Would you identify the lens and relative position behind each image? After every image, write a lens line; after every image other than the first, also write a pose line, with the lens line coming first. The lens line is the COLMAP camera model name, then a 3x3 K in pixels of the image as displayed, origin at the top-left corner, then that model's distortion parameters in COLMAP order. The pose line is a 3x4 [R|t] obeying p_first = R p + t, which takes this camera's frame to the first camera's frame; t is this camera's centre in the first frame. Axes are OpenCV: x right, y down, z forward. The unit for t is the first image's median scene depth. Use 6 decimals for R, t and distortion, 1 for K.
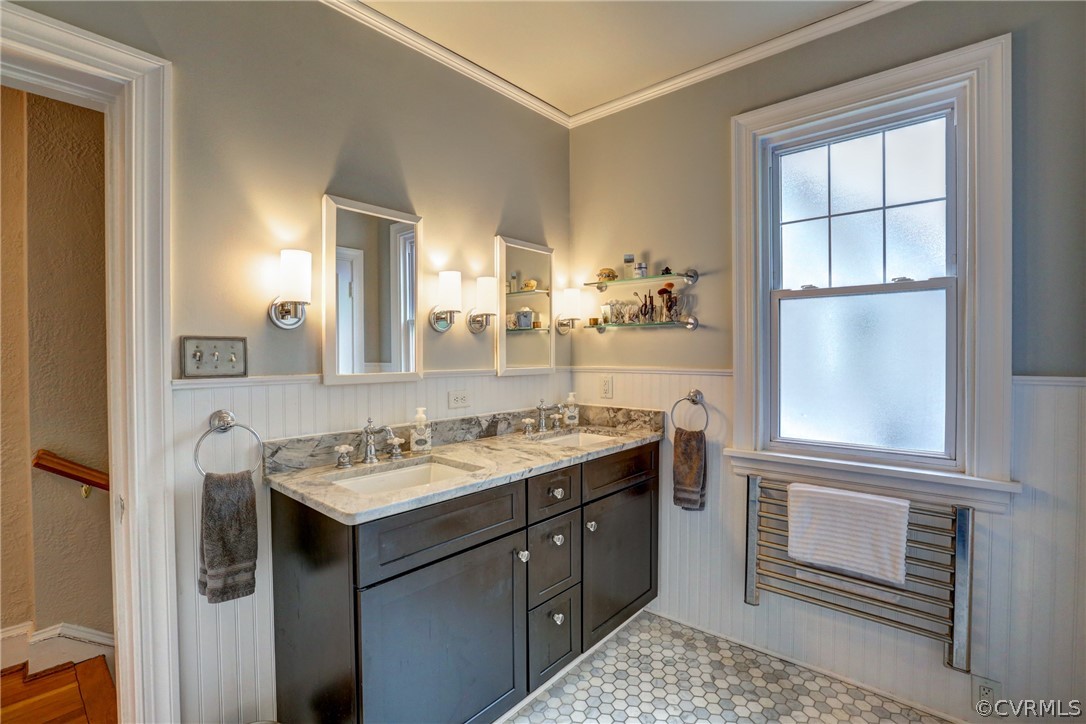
lens RADIAL K [[500.9, 0, 543.0], [0, 500.9, 362.0], [0, 0, 1]] dist [-0.001840, 0.000321]
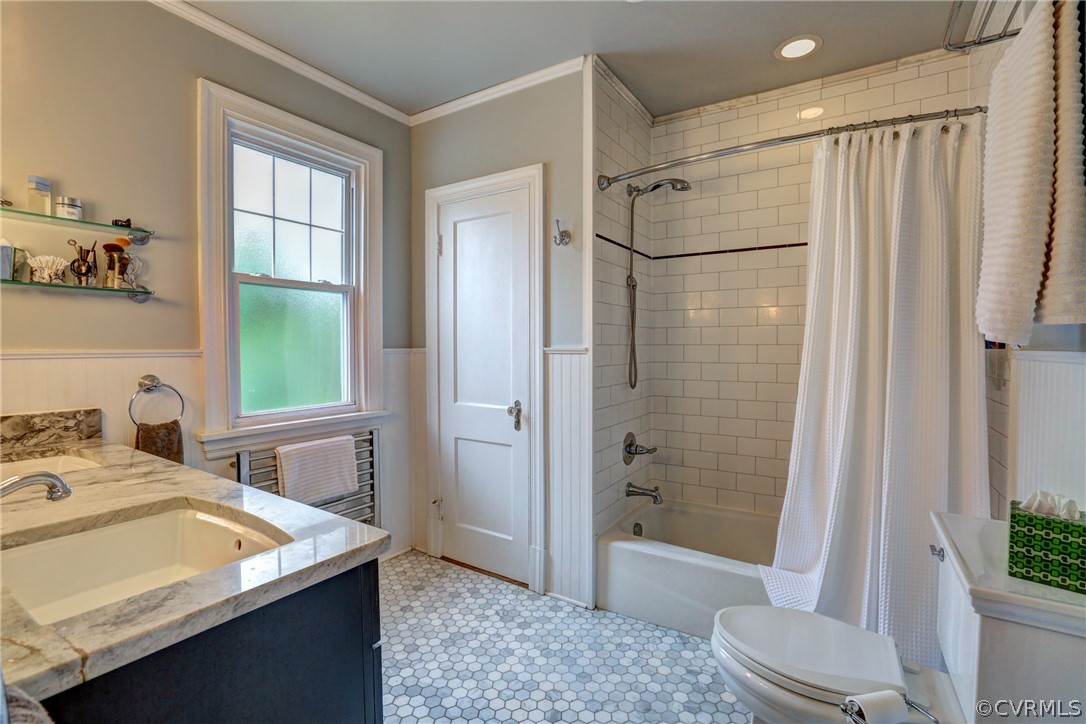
lens RADIAL K [[500.9, 0, 543.0], [0, 500.9, 362.0], [0, 0, 1]] dist [-0.001840, 0.000321]
pose [[-0.125809, -0.037368, 0.991350, -0.619403], [0.007352, 0.999228, 0.038598, 0.006478], [-0.992027, 0.012144, -0.125437, 0.475663]]
